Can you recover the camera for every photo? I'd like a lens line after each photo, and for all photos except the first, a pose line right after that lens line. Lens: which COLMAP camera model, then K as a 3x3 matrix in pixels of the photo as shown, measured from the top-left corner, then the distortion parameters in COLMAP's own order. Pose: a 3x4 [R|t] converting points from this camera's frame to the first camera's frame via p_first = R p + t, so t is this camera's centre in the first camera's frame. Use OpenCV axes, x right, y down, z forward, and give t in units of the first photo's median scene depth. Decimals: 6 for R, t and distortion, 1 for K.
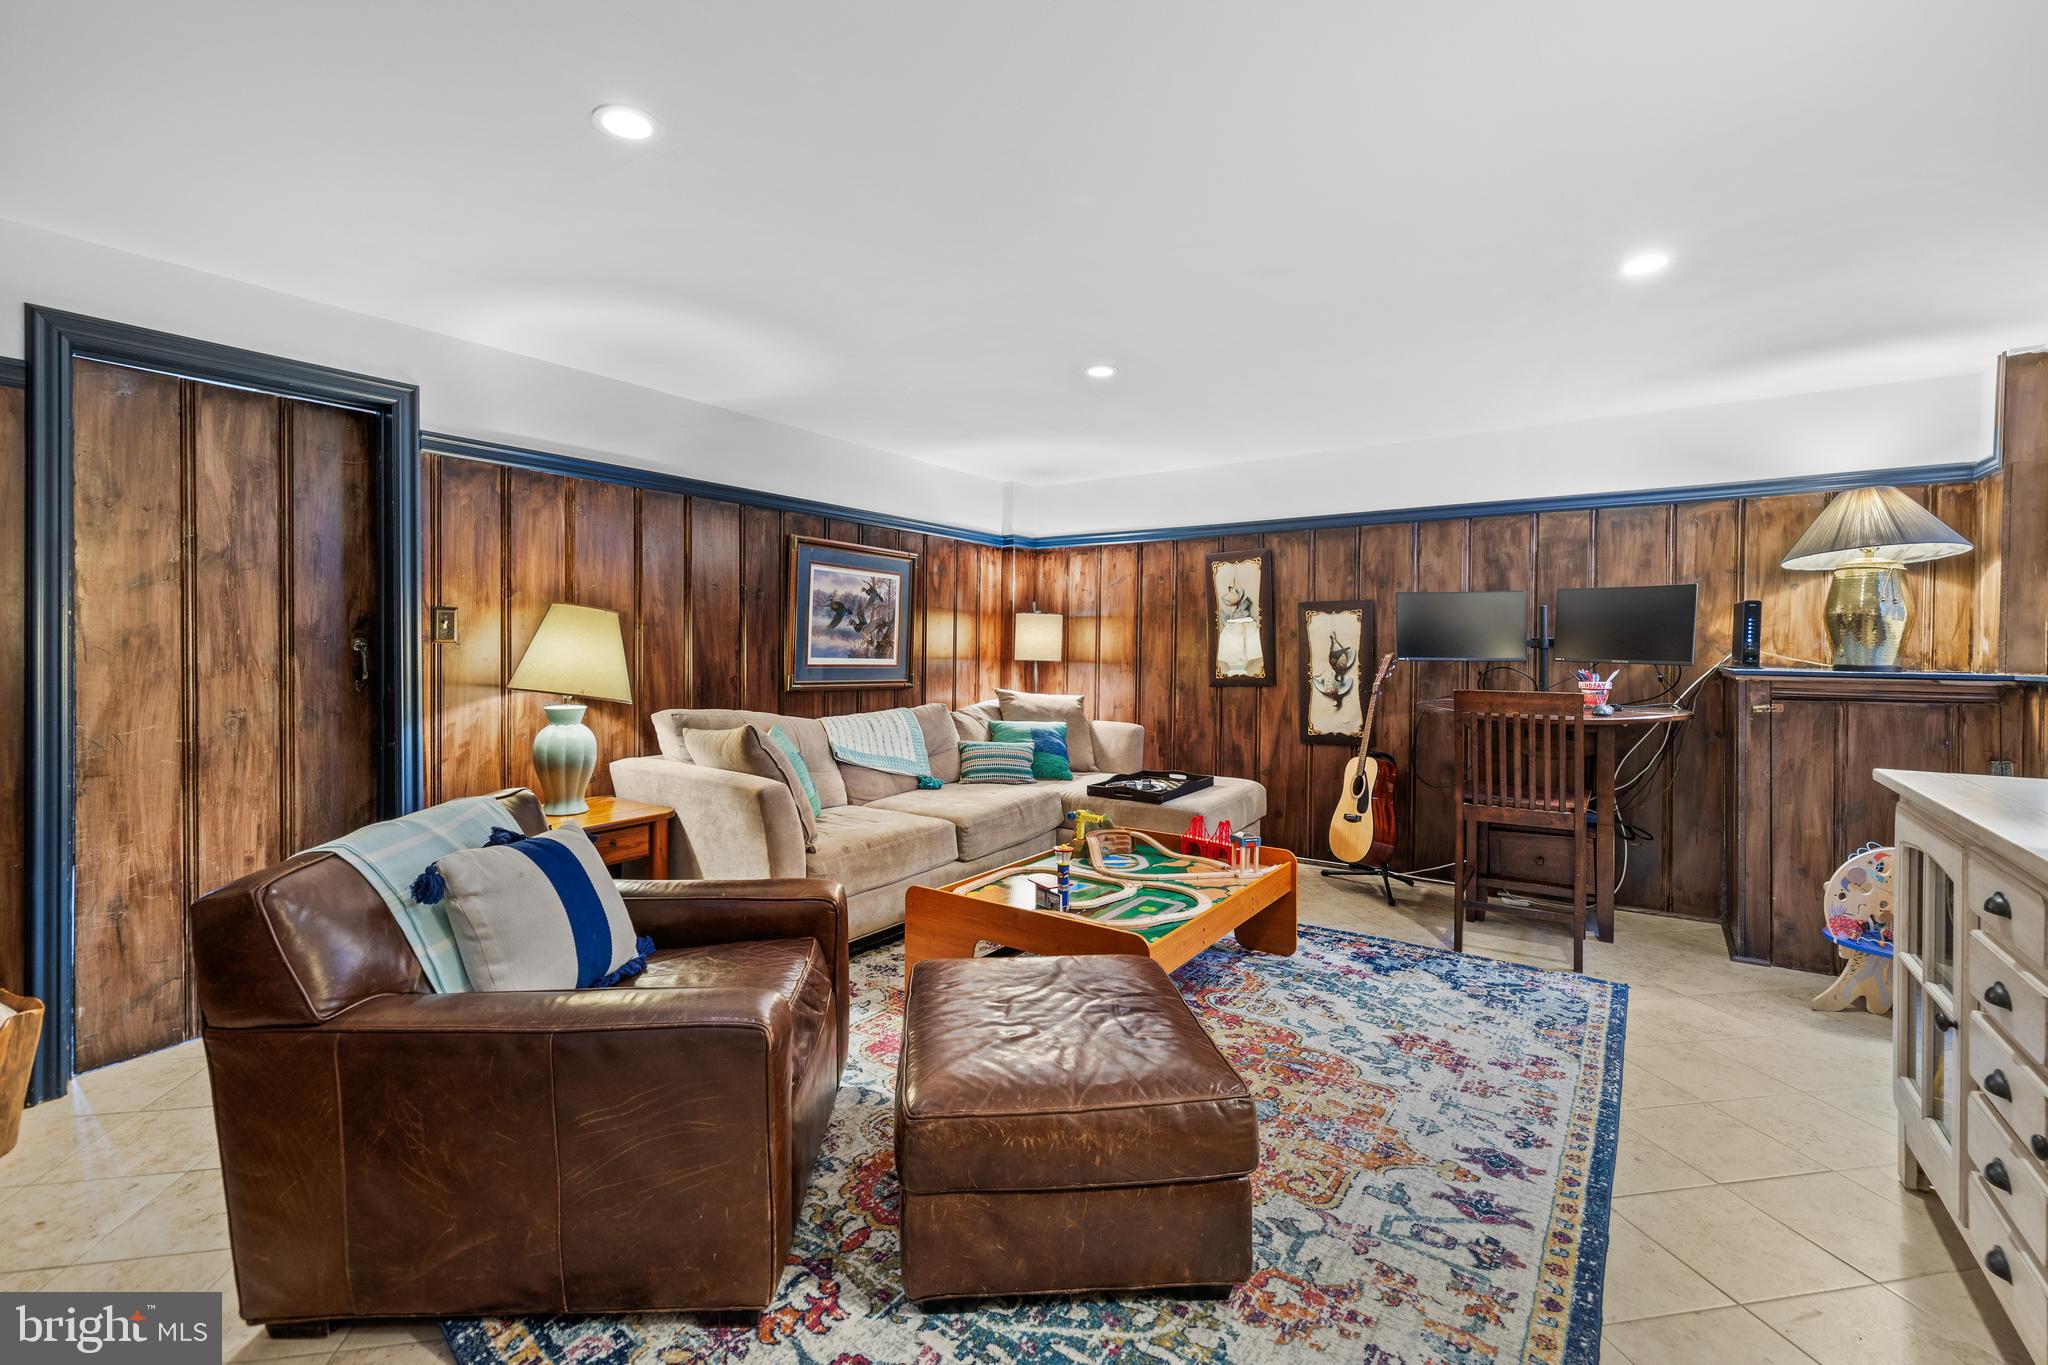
lens RADIAL K [[879.8, 0, 1013.0], [0, 879.8, 647.1], [0, 0, 1]] dist [-0.000810, 0.000116]
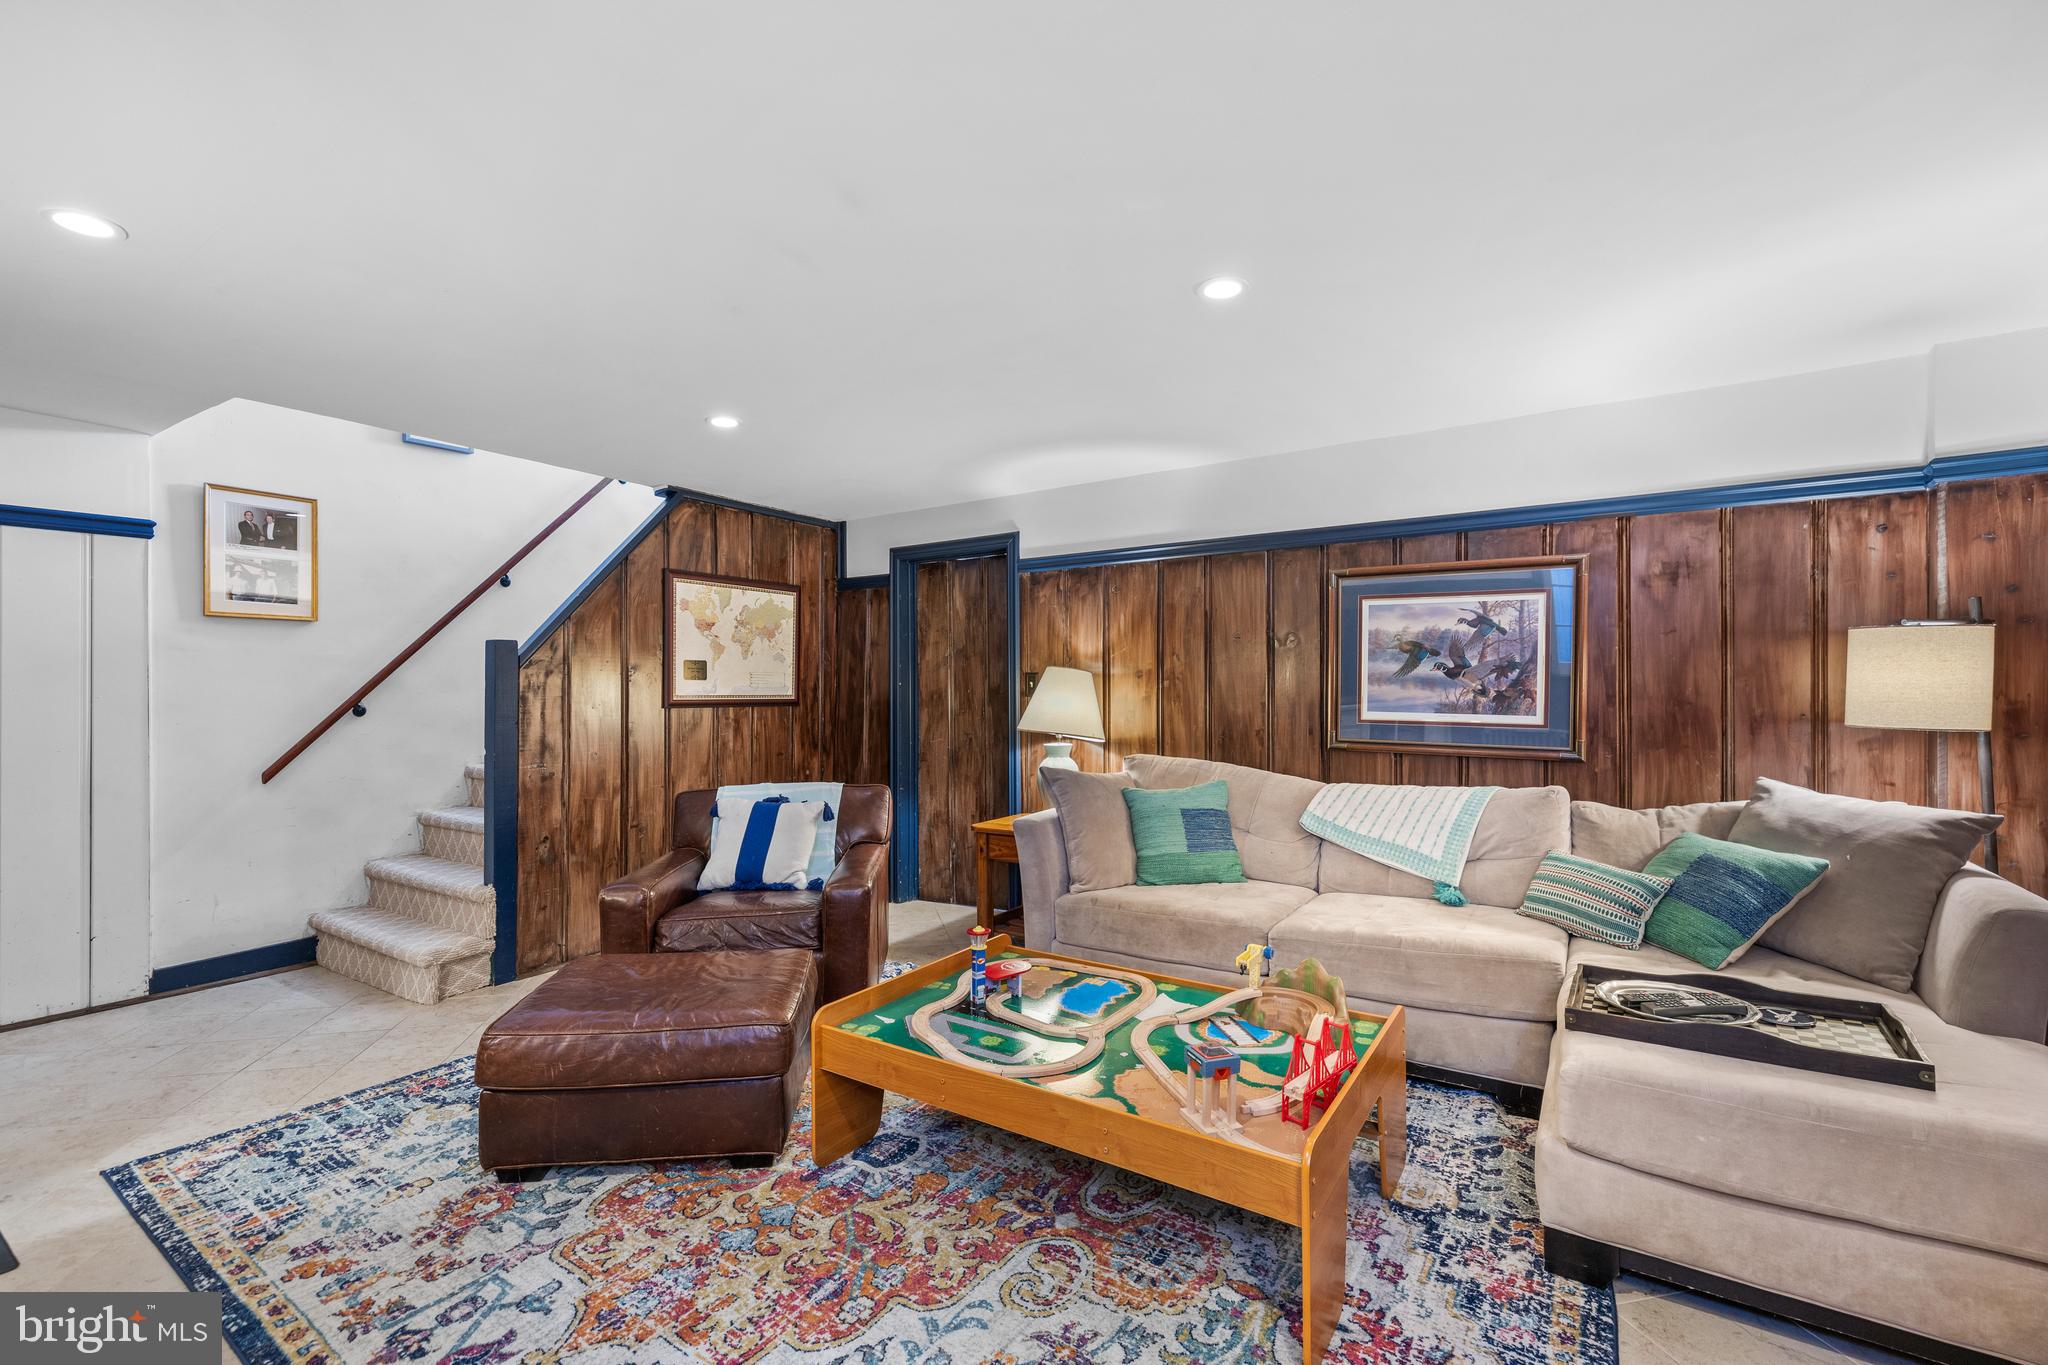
lens RADIAL K [[885.7, 0, 1011.8], [0, 885.7, 687.7], [0, 0, 1]] dist [0.001255, 0.000329]
pose [[0.024338, -0.010965, -0.999644, 0.587364], [0.002966, 0.999936, -0.010896, -0.002483], [0.999699, -0.002699, 0.024369, 0.629203]]
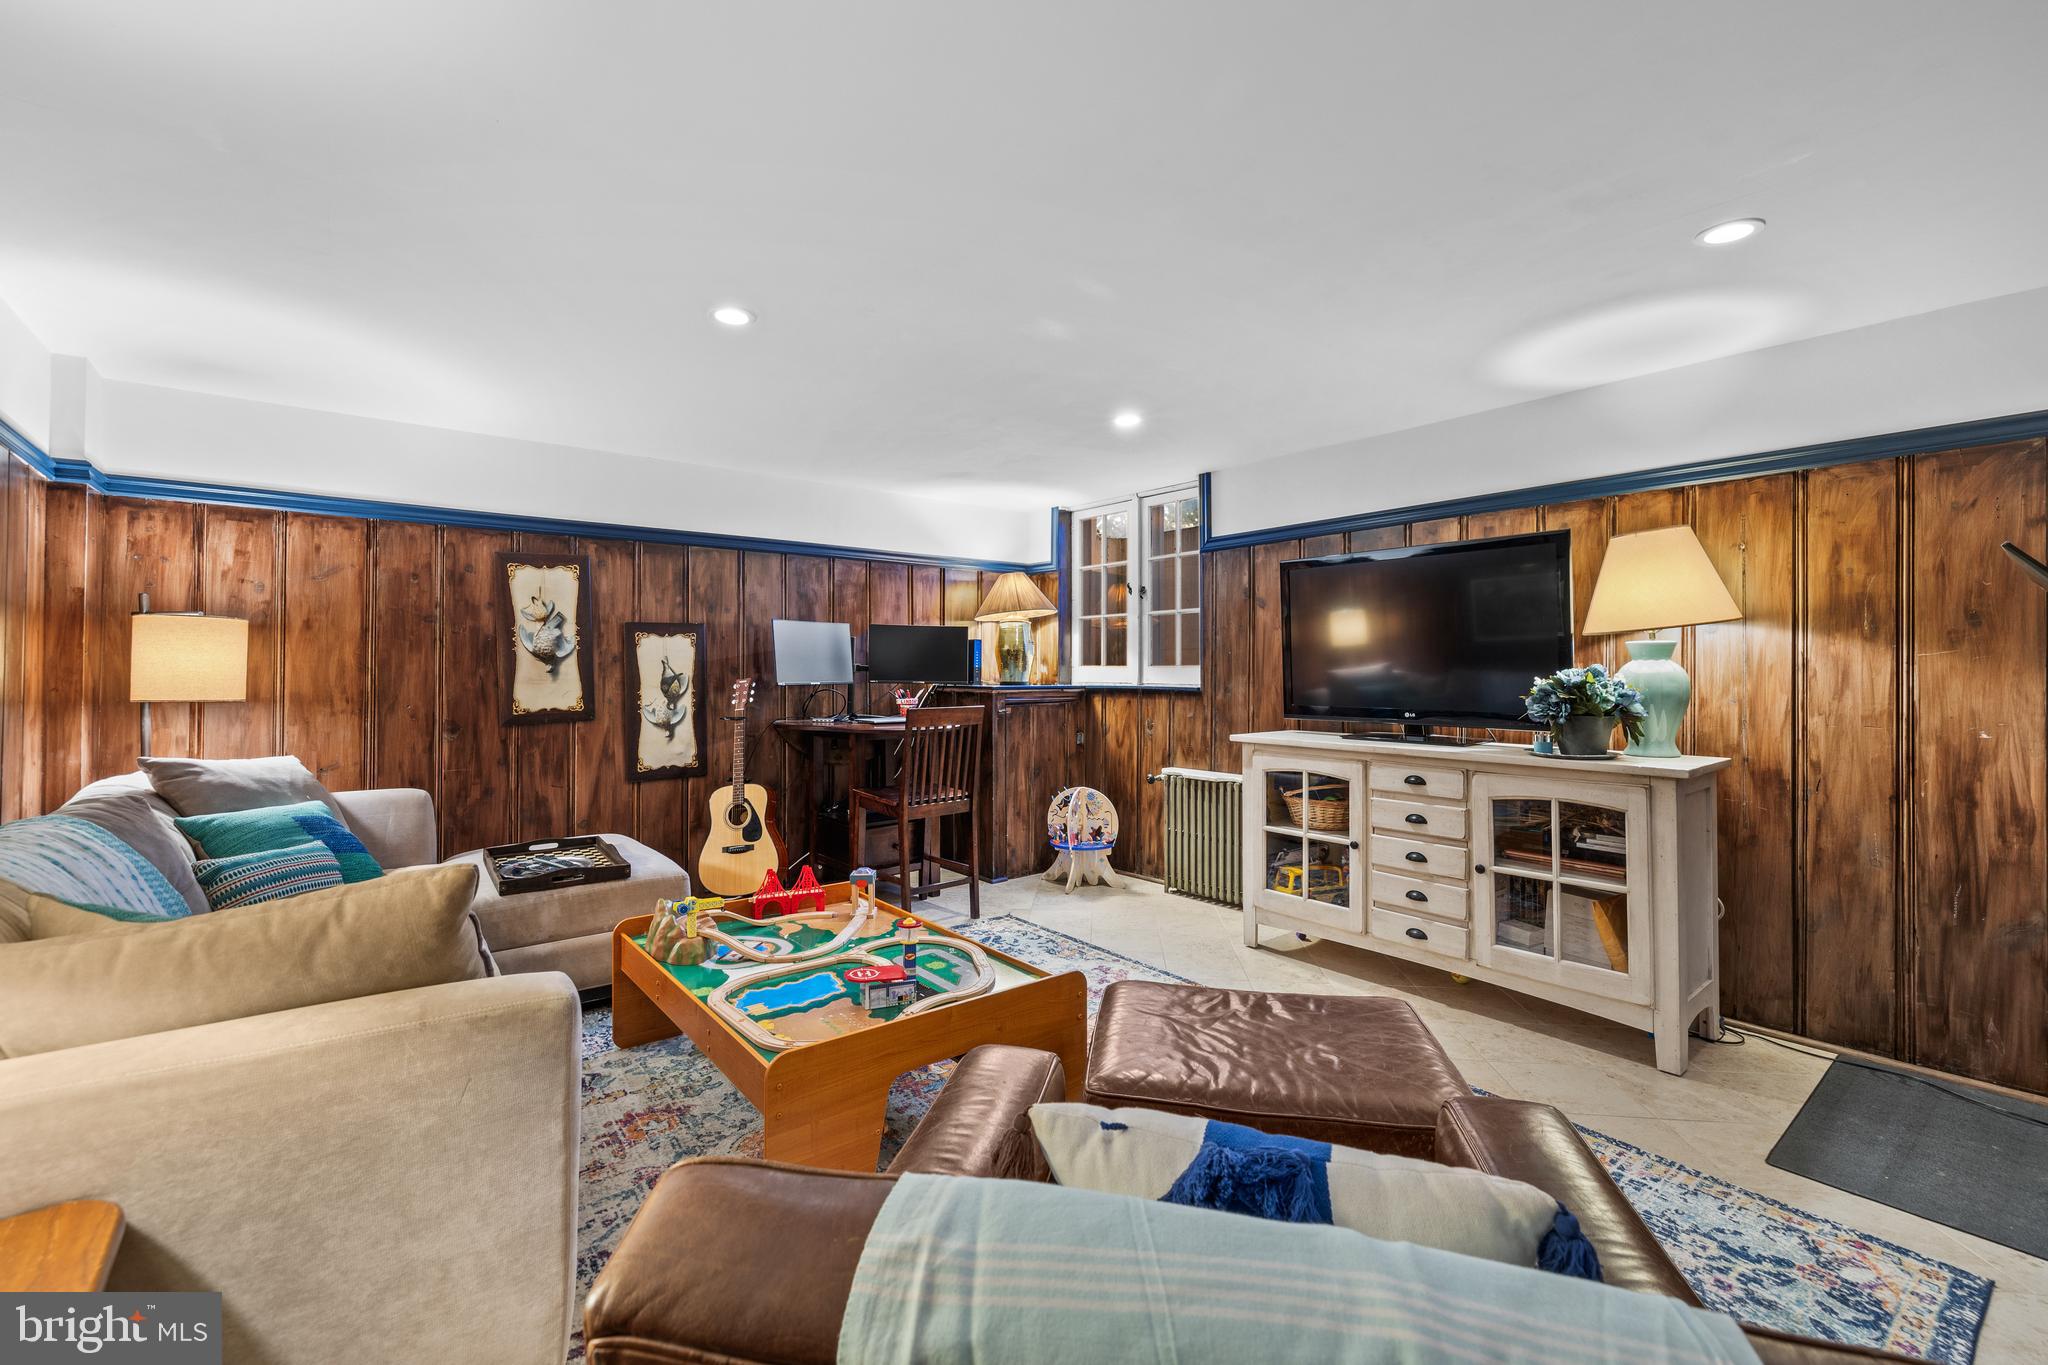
lens RADIAL K [[862.8, 0, 1005.1], [0, 862.8, 666.2], [0, 0, 1]] dist [0.000995, 0.000248]
pose [[0.285424, -0.000549, 0.958401, -0.423489], [0.004819, 0.999988, -0.000863, -0.004848], [-0.958389, 0.004864, 0.285423, 0.426179]]
